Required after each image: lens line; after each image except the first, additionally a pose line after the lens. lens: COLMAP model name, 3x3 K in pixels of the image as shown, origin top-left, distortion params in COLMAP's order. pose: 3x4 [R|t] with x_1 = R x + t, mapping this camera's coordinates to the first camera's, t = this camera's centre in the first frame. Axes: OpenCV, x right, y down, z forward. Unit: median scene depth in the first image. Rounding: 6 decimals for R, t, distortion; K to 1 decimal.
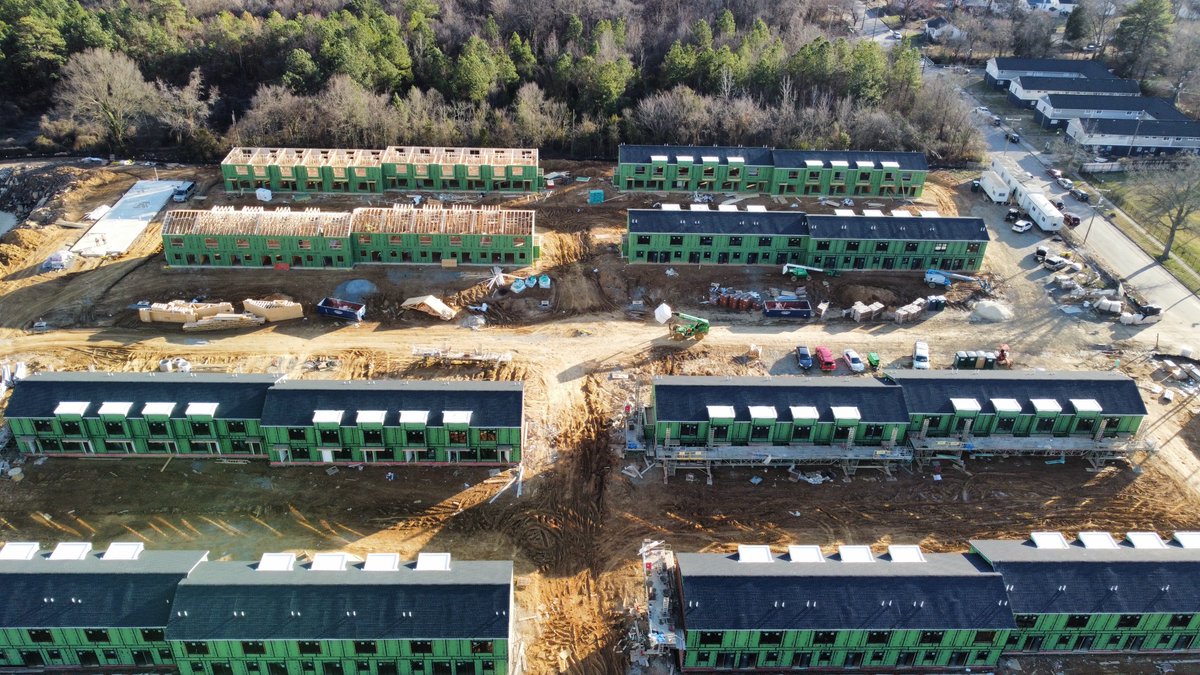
lens RADIAL K [[904.4, 0, 599.4], [0, 904.4, 337.0], [0, 0, 1]] dist [-0.003262, -0.003802]
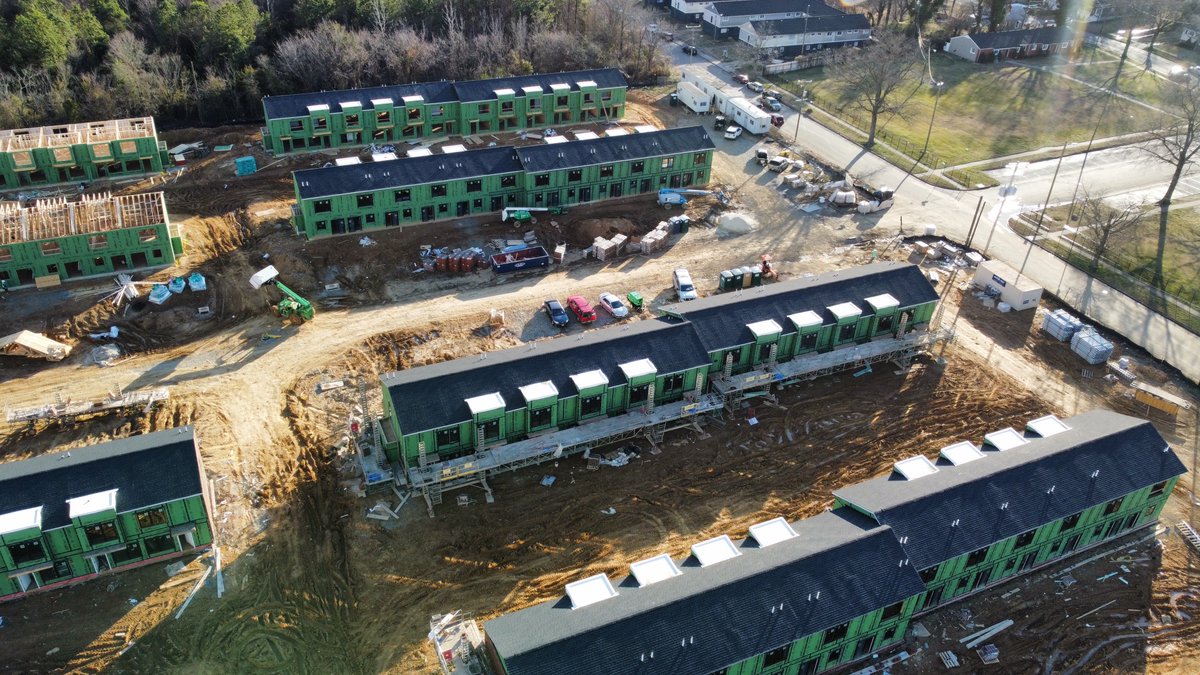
lens RADIAL K [[904.4, 0, 600.0], [0, 904.4, 334.2], [0, 0, 1]] dist [-0.003262, -0.003802]
pose [[0.922942, -0.200976, 0.328310, -0.008816], [0.193662, 0.979515, 0.055192, 0.003748], [-0.332677, 0.012642, 0.942956, 0.217743]]
